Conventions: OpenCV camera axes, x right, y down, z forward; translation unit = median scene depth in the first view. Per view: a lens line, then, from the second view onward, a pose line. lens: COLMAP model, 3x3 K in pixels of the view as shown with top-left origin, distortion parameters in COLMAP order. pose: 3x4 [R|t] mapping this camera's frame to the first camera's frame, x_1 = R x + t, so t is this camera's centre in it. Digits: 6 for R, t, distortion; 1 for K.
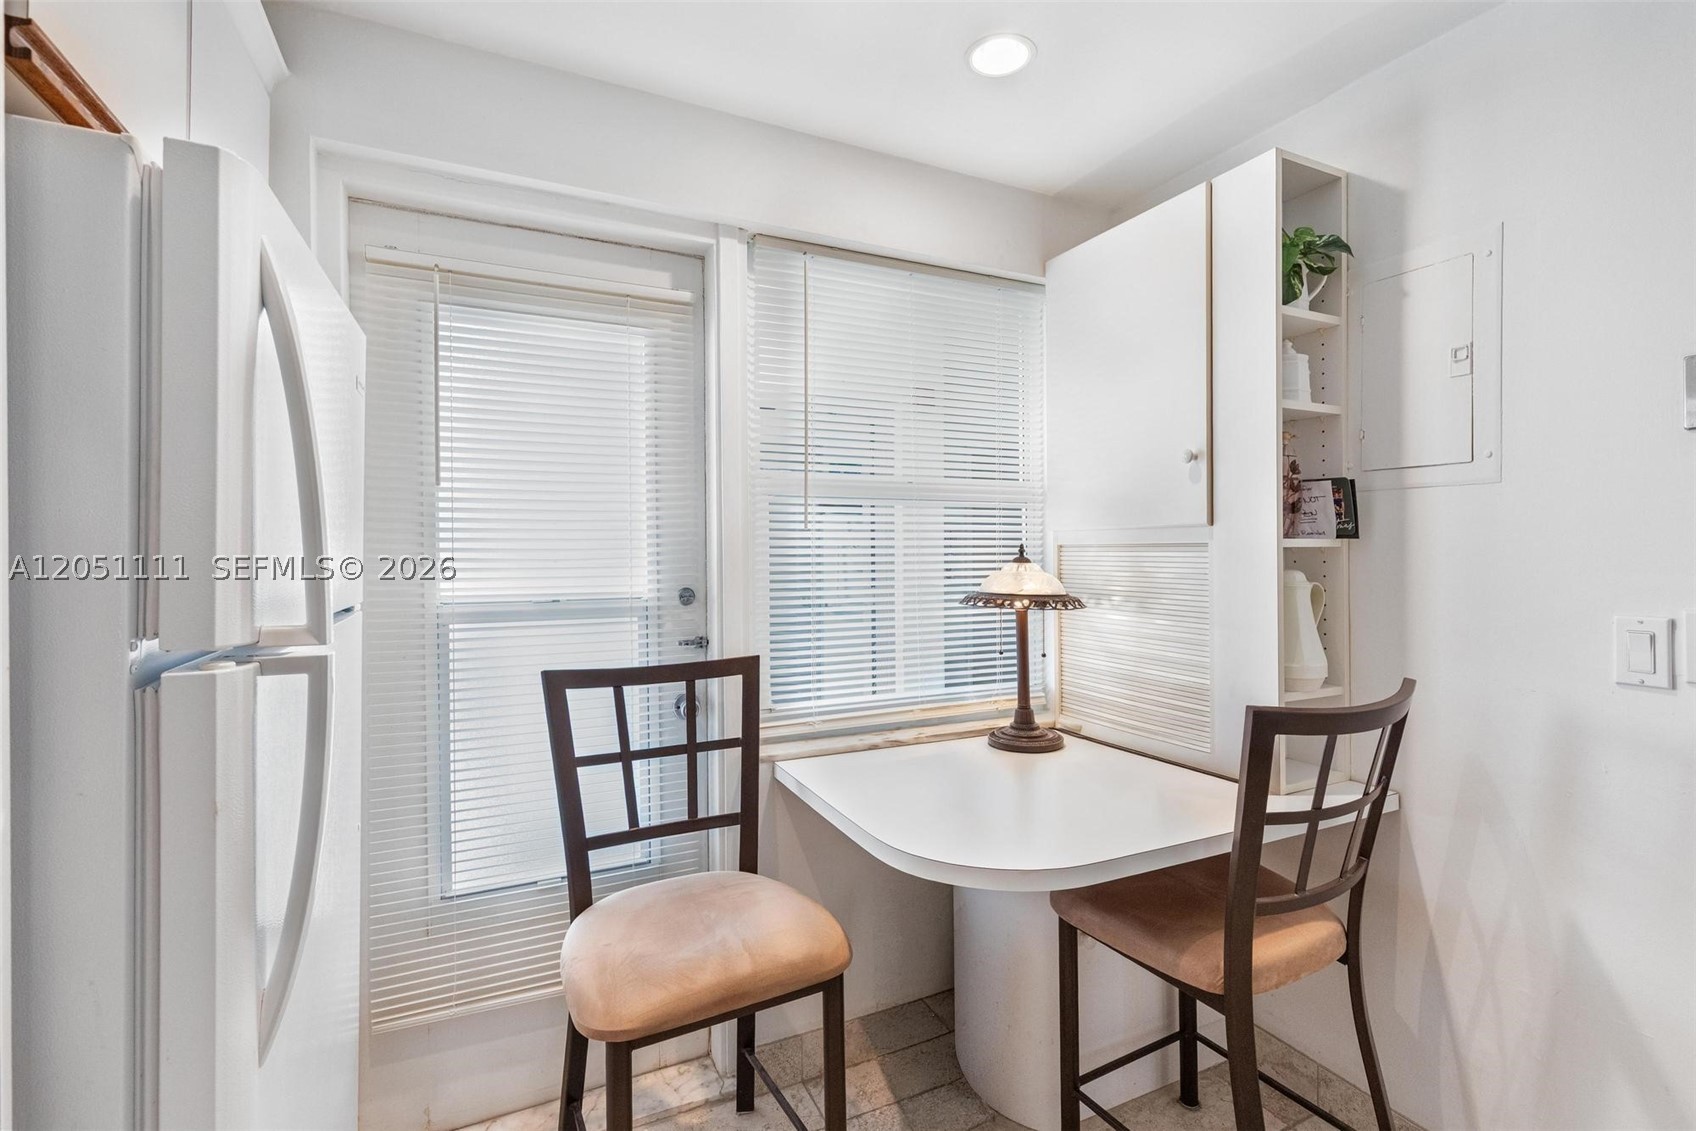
lens RADIAL K [[765.8, 0, 858.9], [0, 765.8, 555.4], [0, 0, 1]] dist [-0.000694, -0.000113]
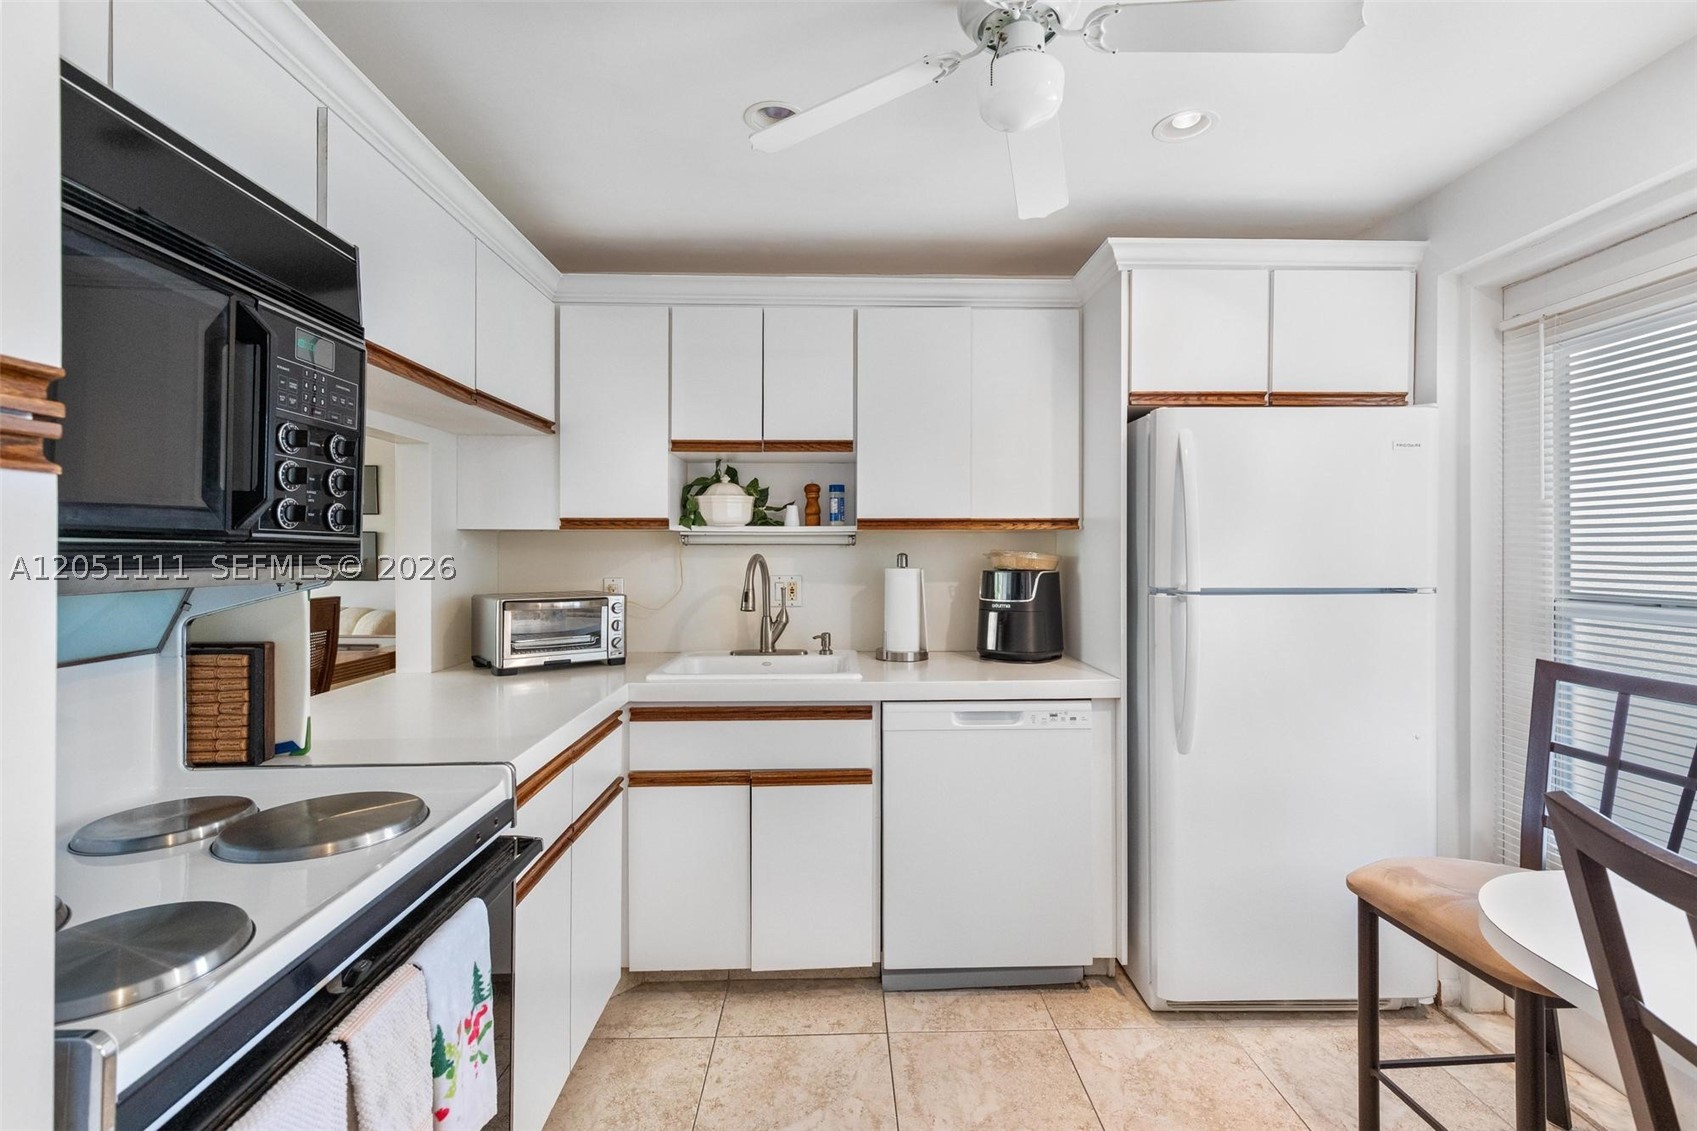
lens RADIAL K [[766.2, 0, 859.4], [0, 766.2, 555.4], [0, 0, 1]] dist [-0.000694, -0.000113]
pose [[-0.403968, 0.007759, -0.914740, 1.017759], [-0.004288, 0.999937, 0.010376, -0.011020], [0.914763, 0.008114, -0.403909, 0.523181]]
